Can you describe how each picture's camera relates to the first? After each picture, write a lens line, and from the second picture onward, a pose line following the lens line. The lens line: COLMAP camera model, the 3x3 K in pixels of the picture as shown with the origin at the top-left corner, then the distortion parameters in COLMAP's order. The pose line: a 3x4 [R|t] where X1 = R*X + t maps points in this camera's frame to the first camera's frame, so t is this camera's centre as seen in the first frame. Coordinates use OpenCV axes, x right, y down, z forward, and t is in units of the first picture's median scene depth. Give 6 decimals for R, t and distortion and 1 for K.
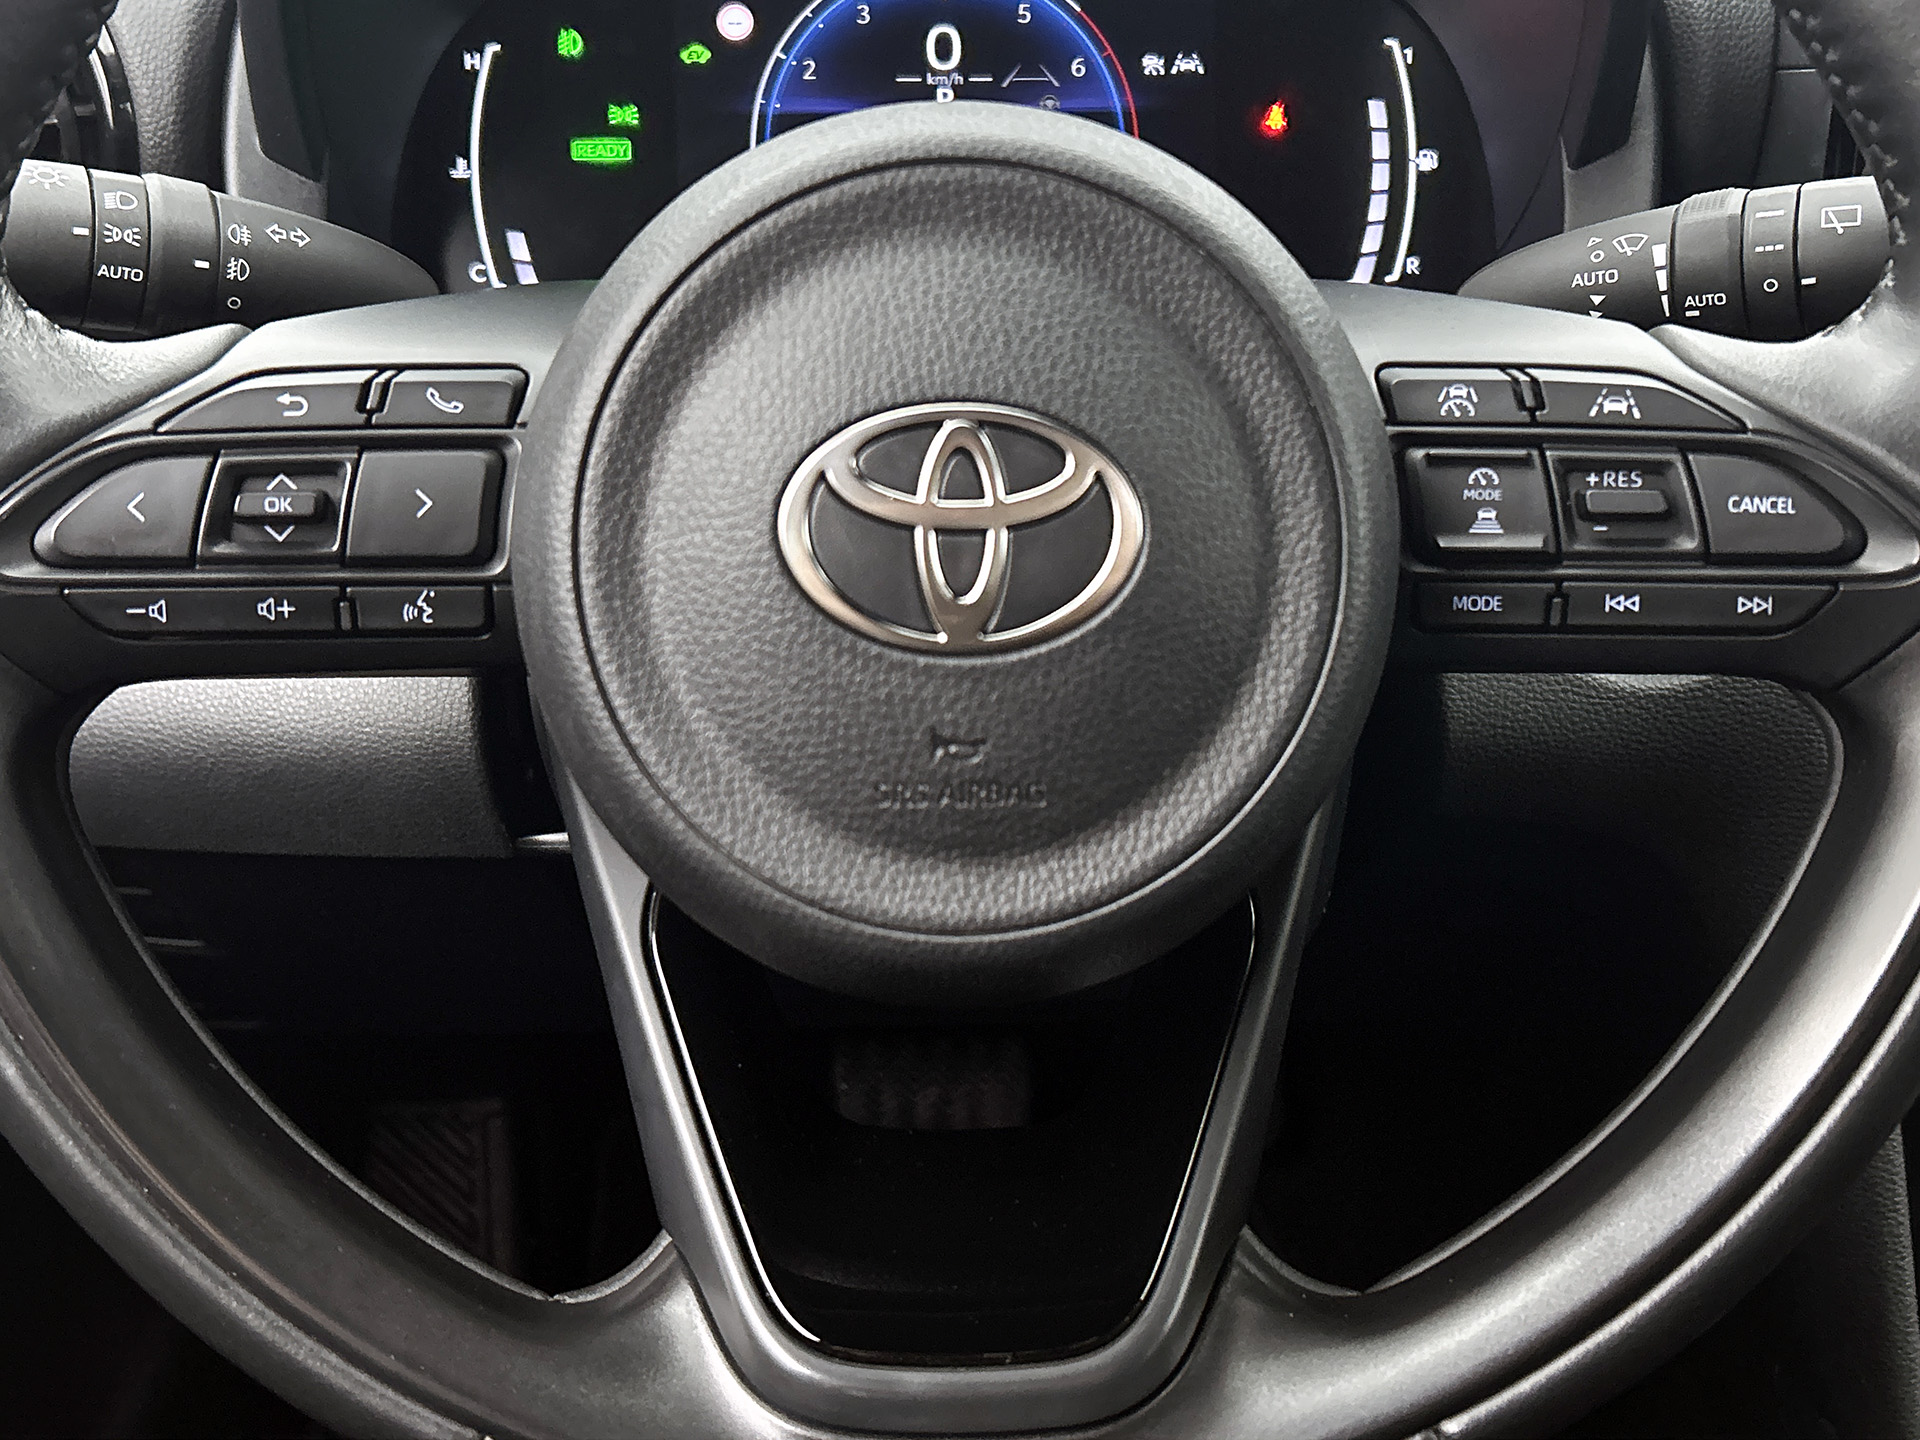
lens RADIAL K [[2036.0, 0, 963.5], [0, 2036.0, 715.5], [0, 0, 1]] dist [0.040982, -0.022697]
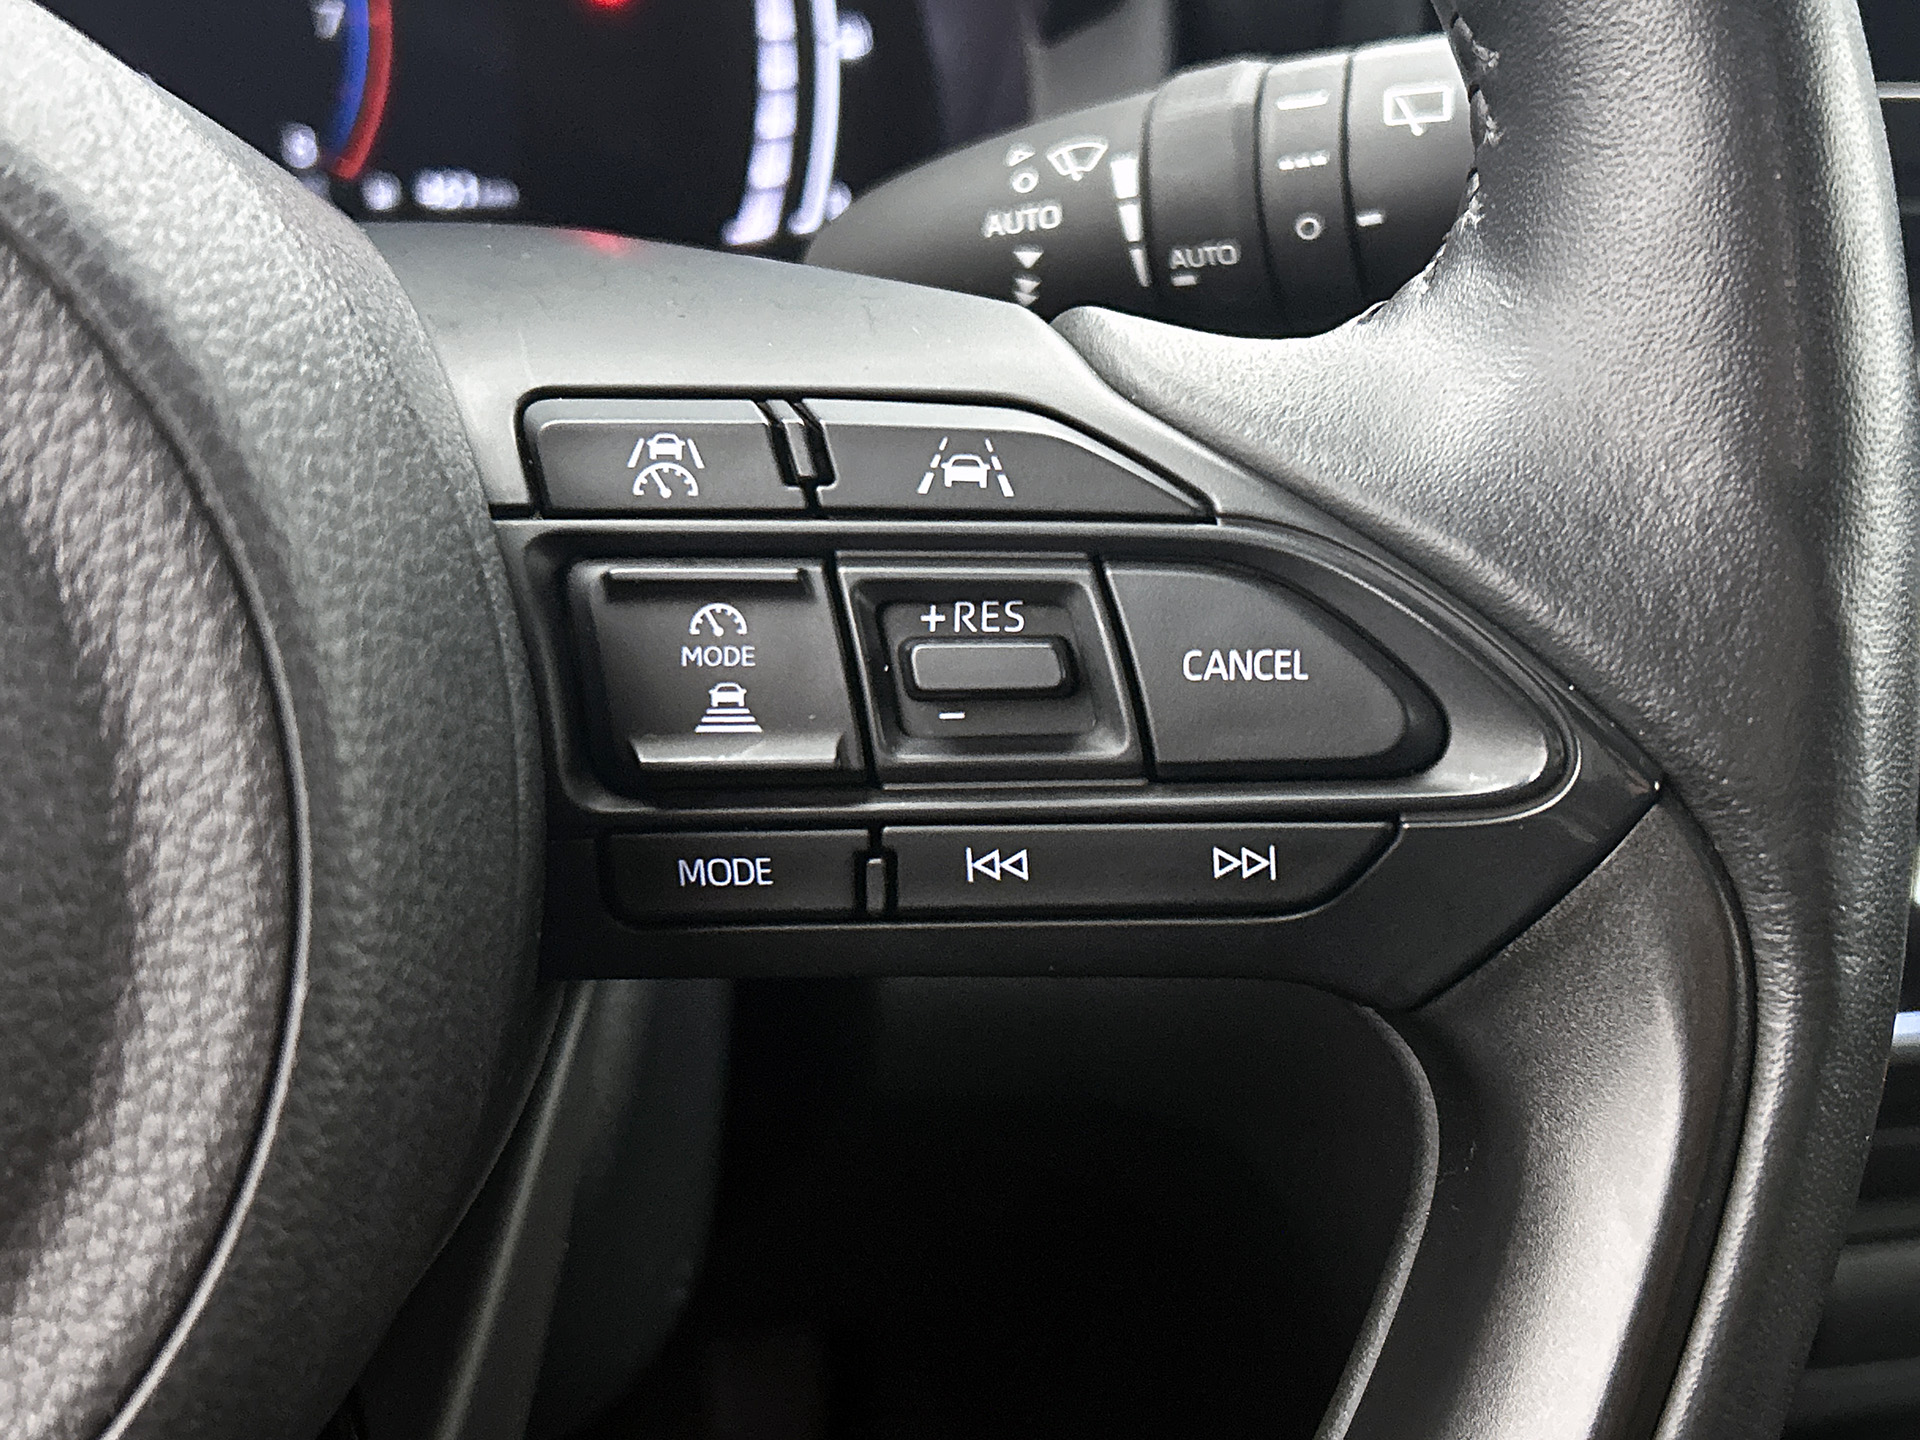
lens RADIAL K [[2487.7, 0, 960.0], [0, 2487.7, 720.0], [0, 0, 1]] dist [0.442219, -1.971499]
pose [[0.984178, -0.045658, 0.171197, 0.210109], [0.049364, 0.998628, -0.017452, -0.080209], [-0.170165, 0.025627, 0.985082, 0.397561]]
